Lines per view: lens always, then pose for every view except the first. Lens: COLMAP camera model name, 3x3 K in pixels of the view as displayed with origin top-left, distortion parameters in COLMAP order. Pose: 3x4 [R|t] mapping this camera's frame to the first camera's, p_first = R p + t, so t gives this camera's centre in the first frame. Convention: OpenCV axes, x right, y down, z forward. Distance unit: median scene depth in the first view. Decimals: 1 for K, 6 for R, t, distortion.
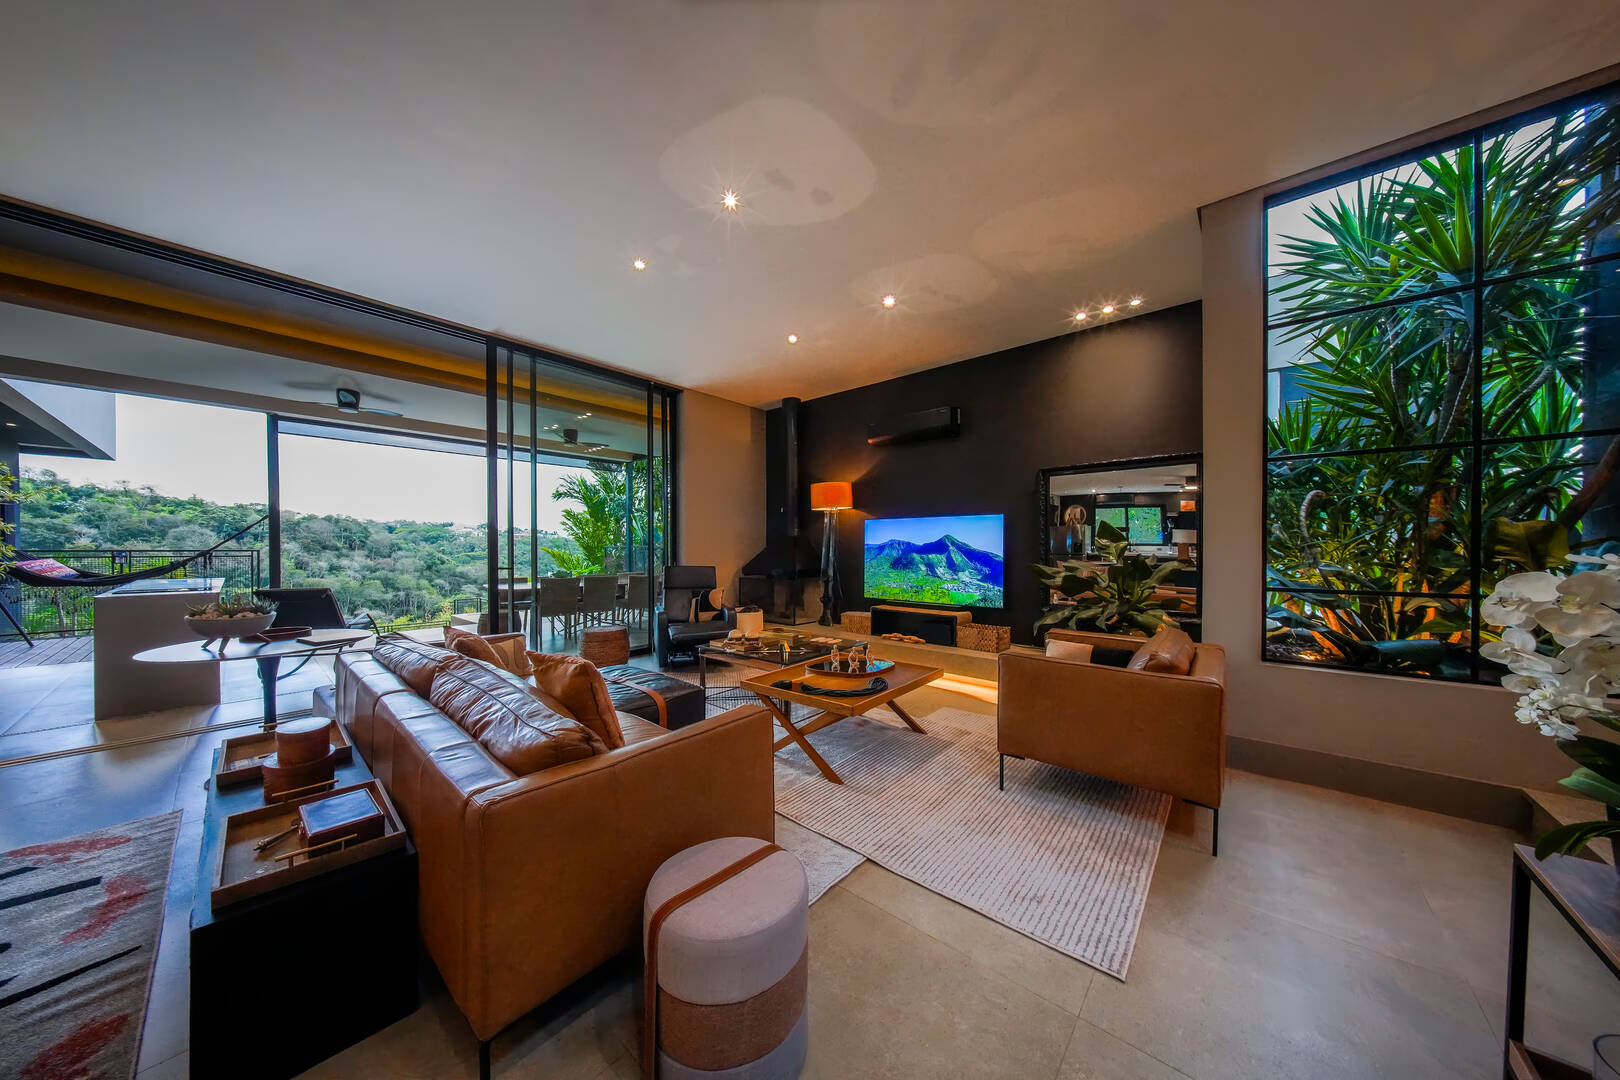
lens RADIAL K [[507.5, 0, 797.3], [0, 507.5, 551.8], [0, 0, 1]] dist [-0.001231, -0.000250]
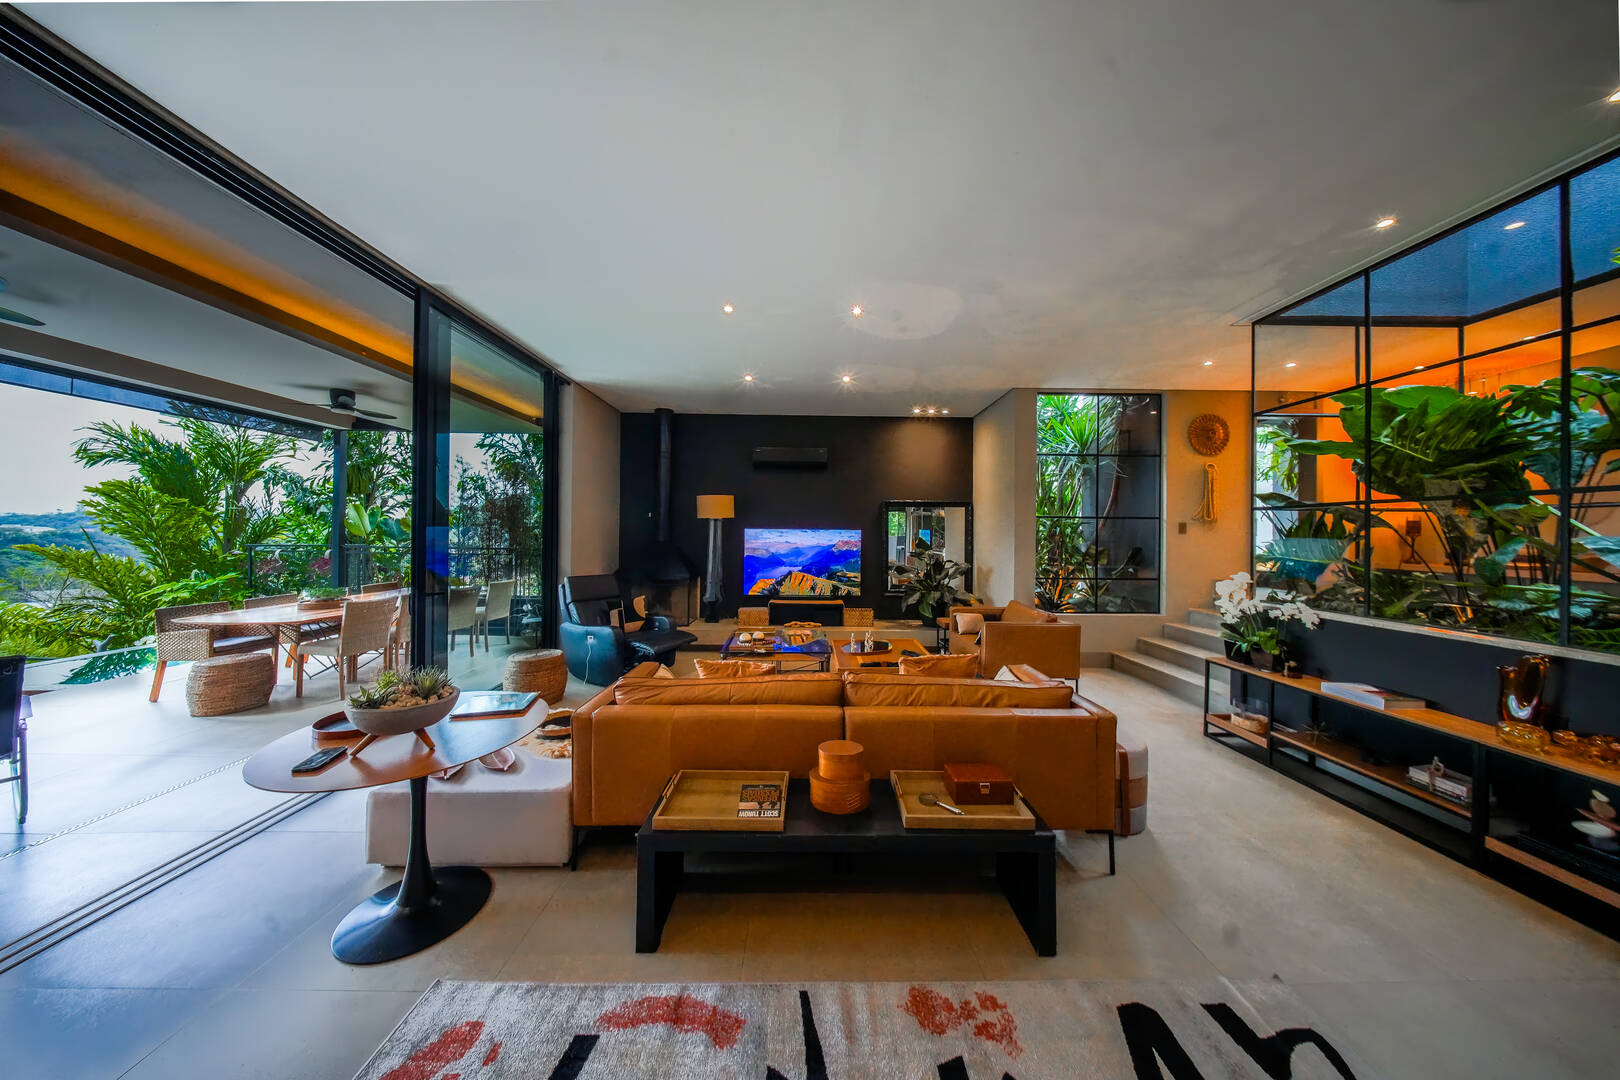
lens RADIAL K [[484.2, 0, 804.4], [0, 484.2, 542.7], [0, 0, 1]] dist [-0.001094, -0.000007]
pose [[0.736955, -0.010566, 0.675859, -0.521204], [-0.003708, 0.999800, 0.019673, -0.053281], [-0.675932, -0.017004, 0.736768, 0.073831]]
